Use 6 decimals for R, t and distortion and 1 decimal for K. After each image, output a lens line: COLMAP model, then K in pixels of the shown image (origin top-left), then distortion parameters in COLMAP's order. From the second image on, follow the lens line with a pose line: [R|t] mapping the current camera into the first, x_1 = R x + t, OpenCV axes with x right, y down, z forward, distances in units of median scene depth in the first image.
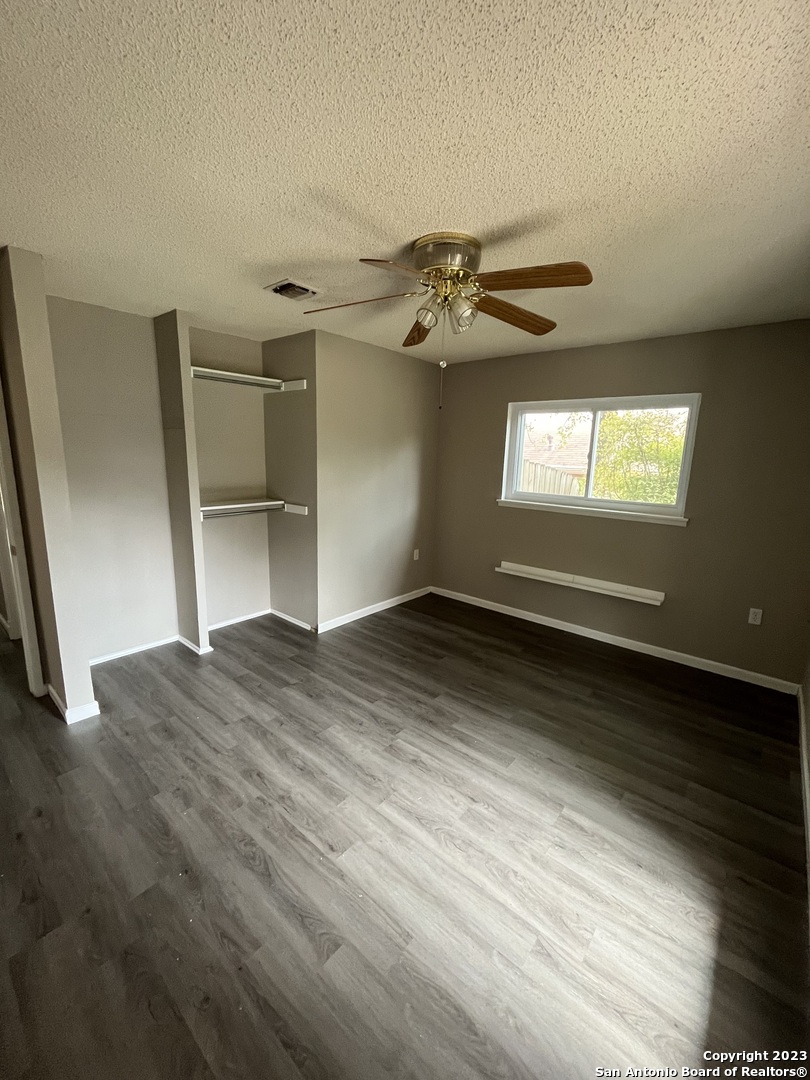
lens RADIAL K [[439.2, 0, 411.3], [0, 439.2, 537.8], [0, 0, 1]] dist [-0.005430, -0.000984]
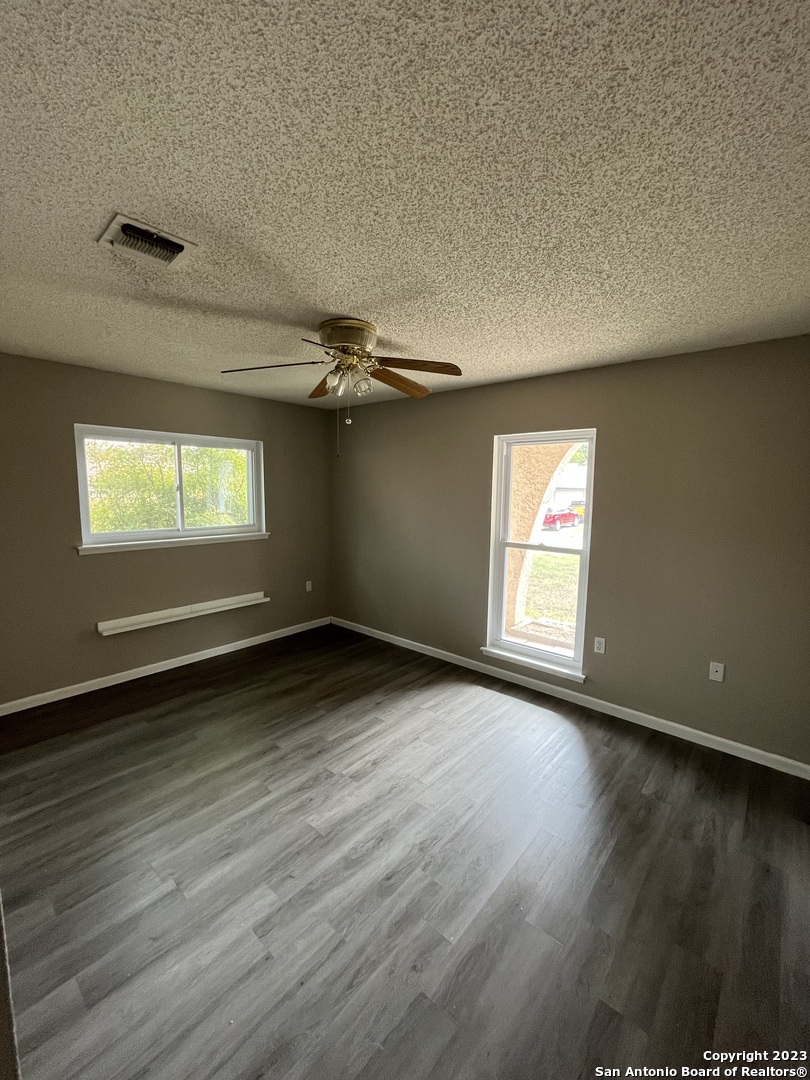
lens RADIAL K [[439.2, 0, 403.5], [0, 439.2, 537.7], [0, 0, 1]] dist [-0.005430, -0.000984]
pose [[0.023691, -0.145443, 0.989083, -1.019112], [0.179009, 0.973988, 0.138935, -0.203504], [-0.983562, 0.173764, 0.049110, 0.758973]]
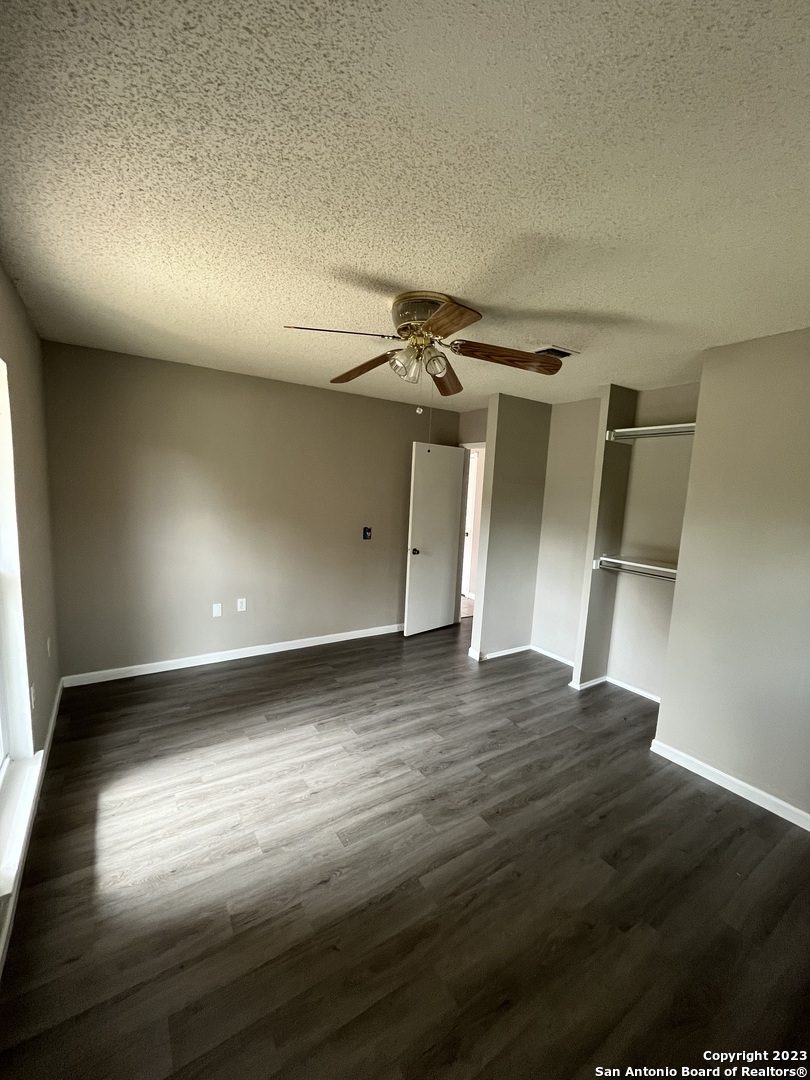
lens RADIAL K [[439.2, 0, 404.2], [0, 439.2, 538.3], [0, 0, 1]] dist [-0.005430, -0.000984]
pose [[-0.282865, 0.076093, -0.956137, 0.976101], [-0.237541, 0.960237, 0.146694, -0.223952], [0.929280, 0.268616, -0.253542, 1.169491]]
